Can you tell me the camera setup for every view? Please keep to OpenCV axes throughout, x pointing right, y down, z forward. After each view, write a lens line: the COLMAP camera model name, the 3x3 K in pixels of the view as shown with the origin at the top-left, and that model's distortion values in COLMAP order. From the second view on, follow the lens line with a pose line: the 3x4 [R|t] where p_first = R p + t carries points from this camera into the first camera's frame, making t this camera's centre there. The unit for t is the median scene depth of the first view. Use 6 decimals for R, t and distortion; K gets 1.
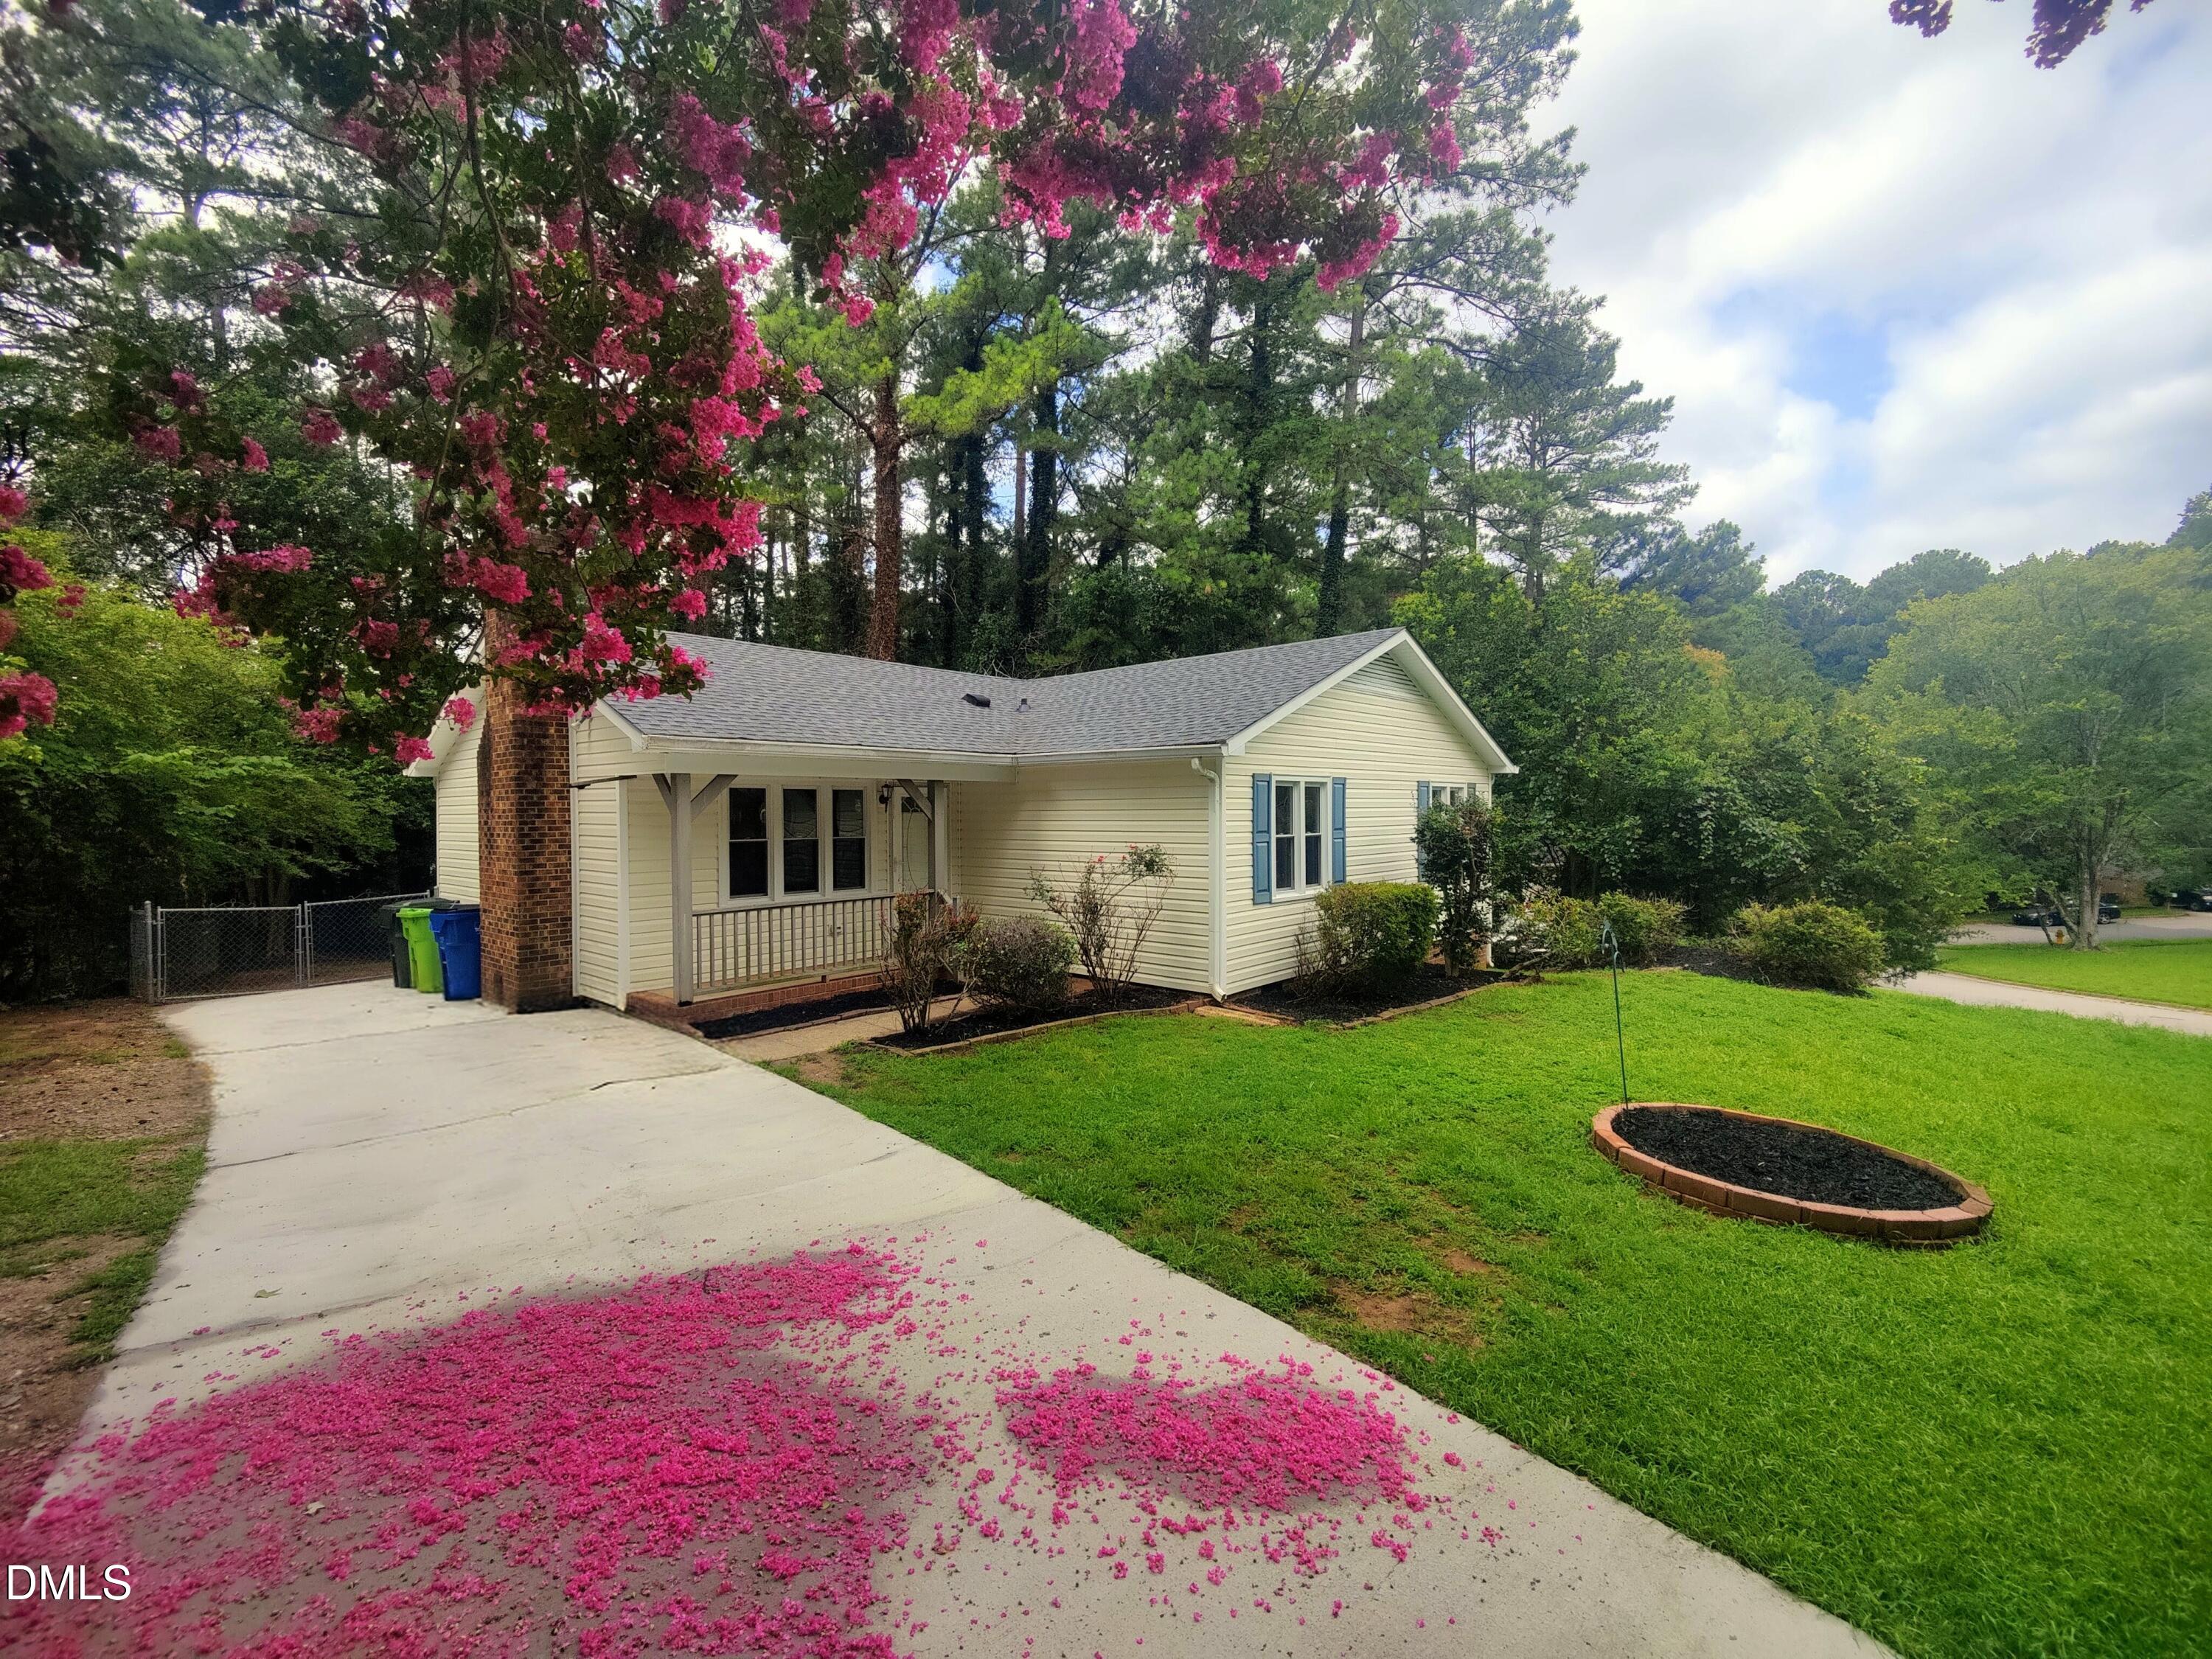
lens RADIAL K [[954.6, 0, 1099.3], [0, 954.6, 823.3], [0, 0, 1]] dist [0.002488, -0.000573]
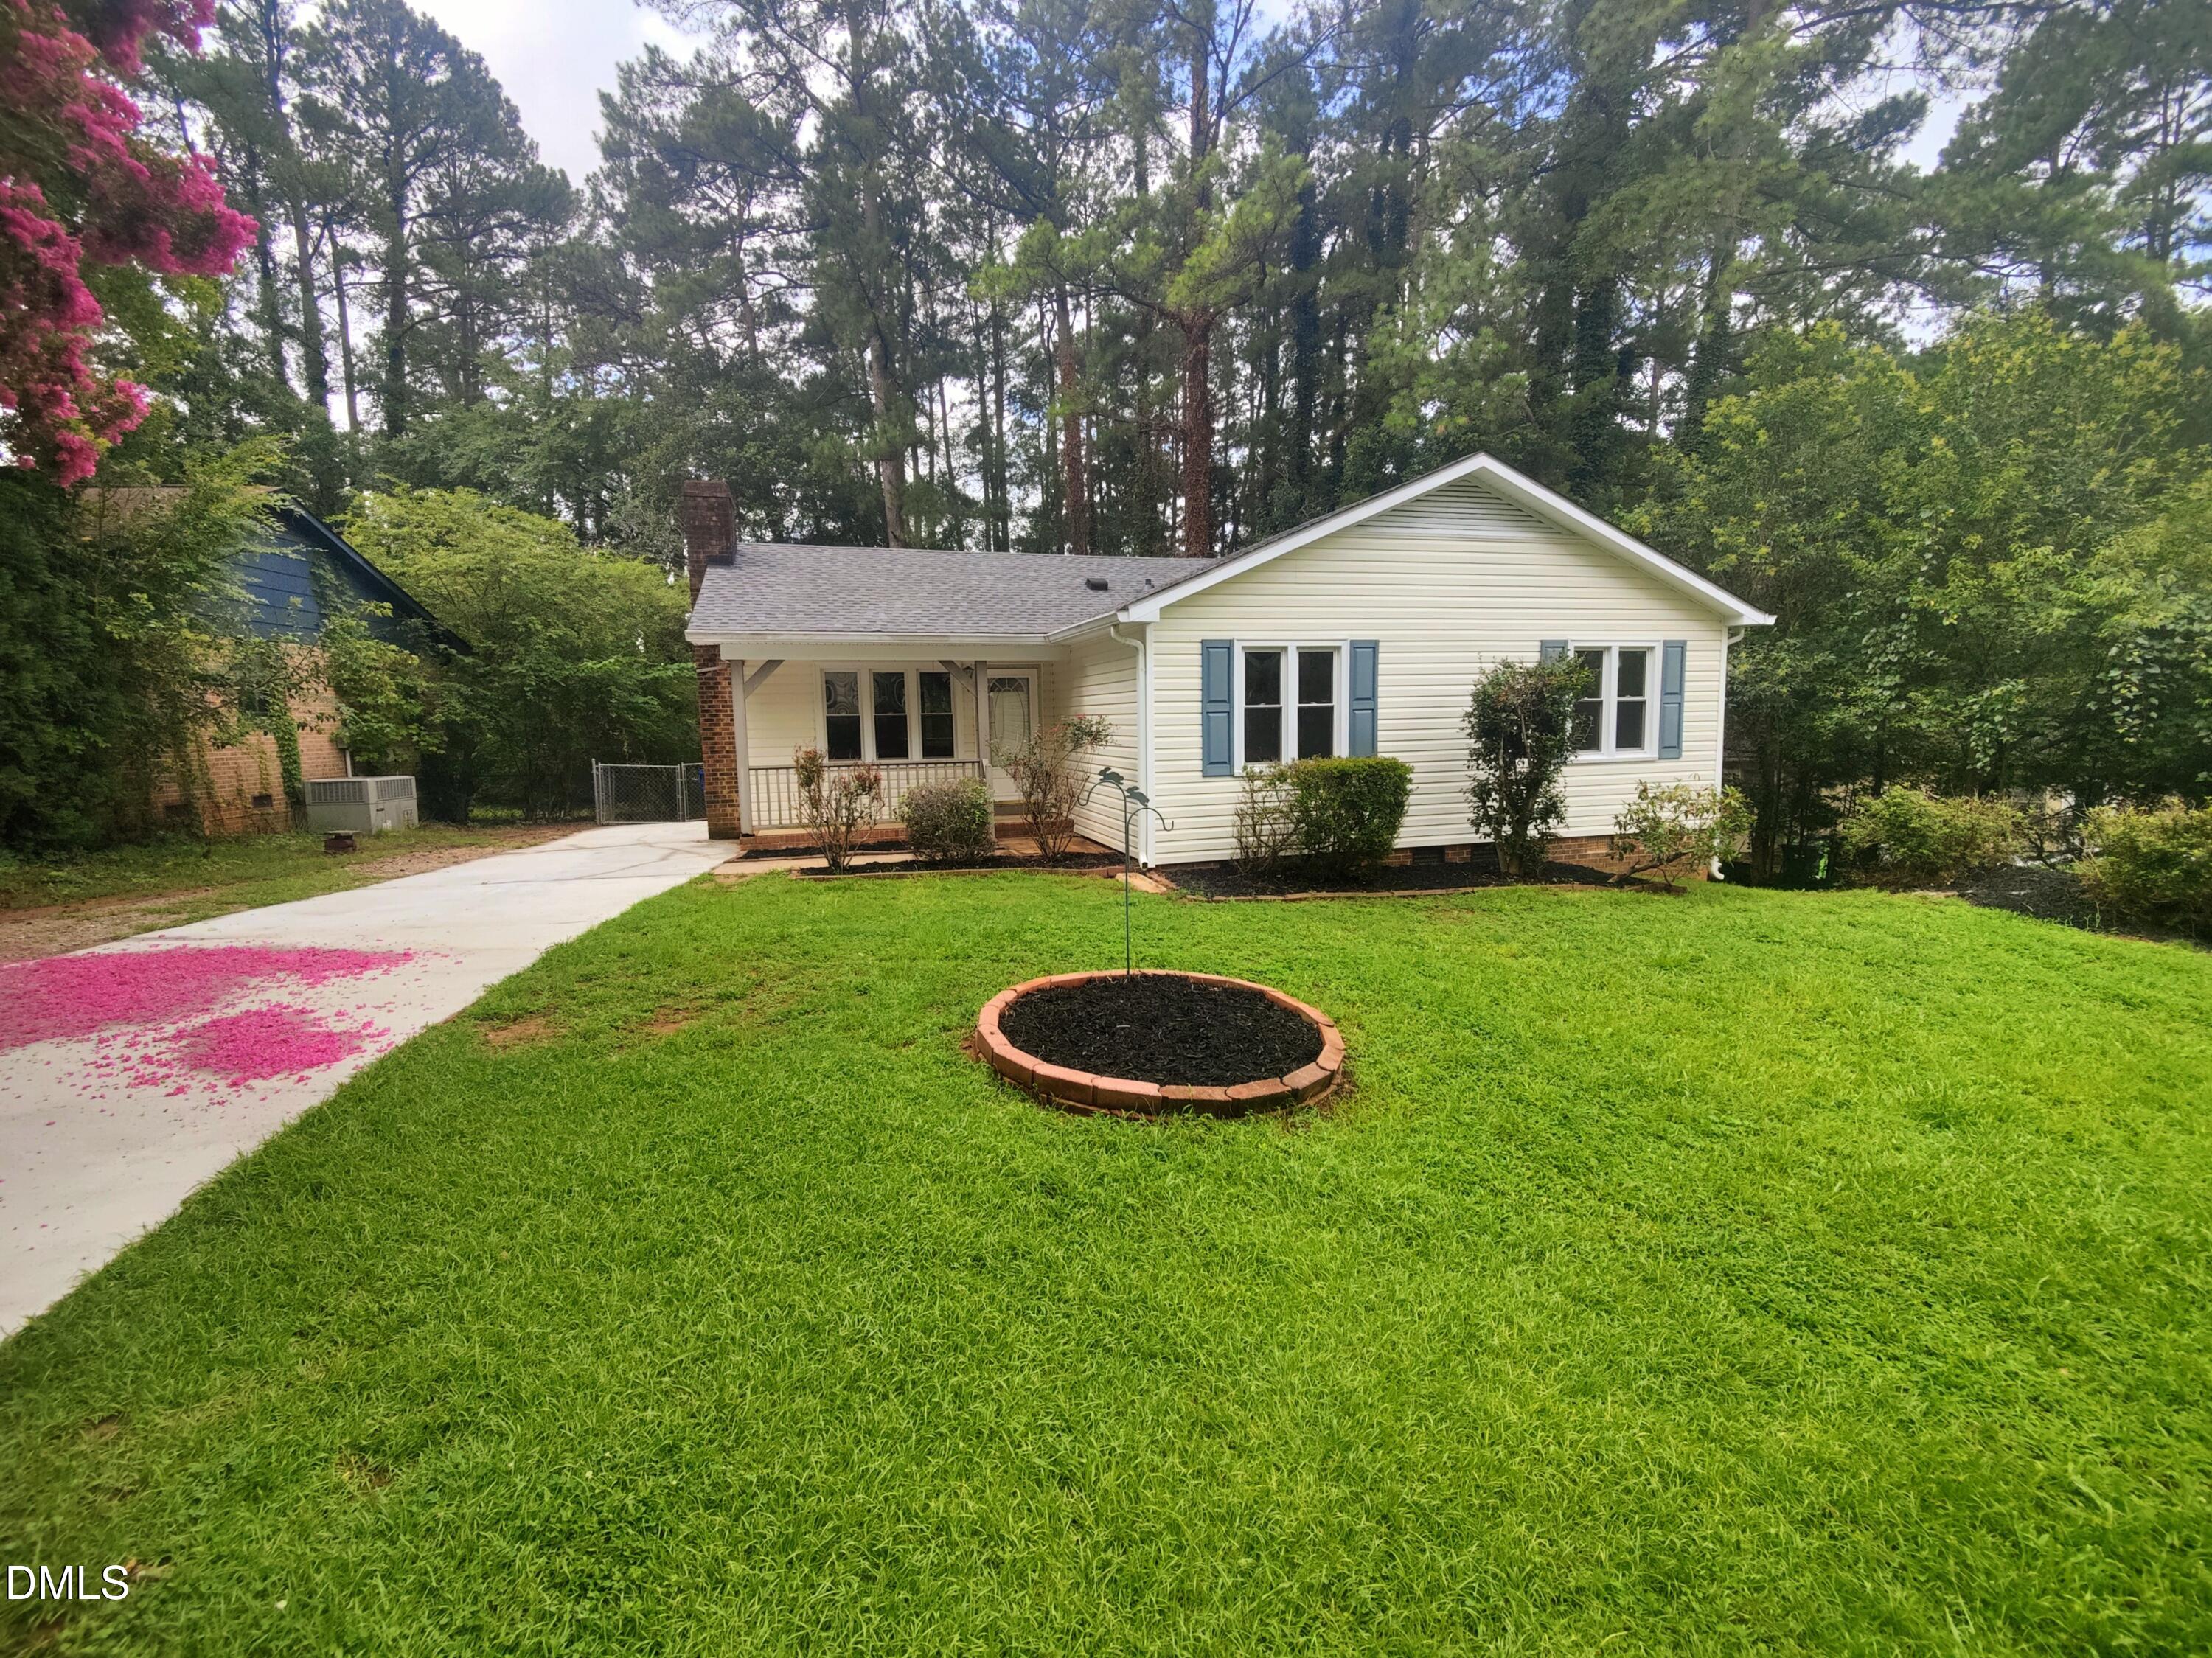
lens RADIAL K [[954.5, 0, 1095.3], [0, 954.5, 833.6], [0, 0, 1]] dist [0.002488, -0.000573]
pose [[0.854512, 0.055870, -0.516418, 0.569486], [0.007045, 0.992860, 0.119074, 0.025988], [0.519384, -0.105388, 0.848018, 0.102741]]
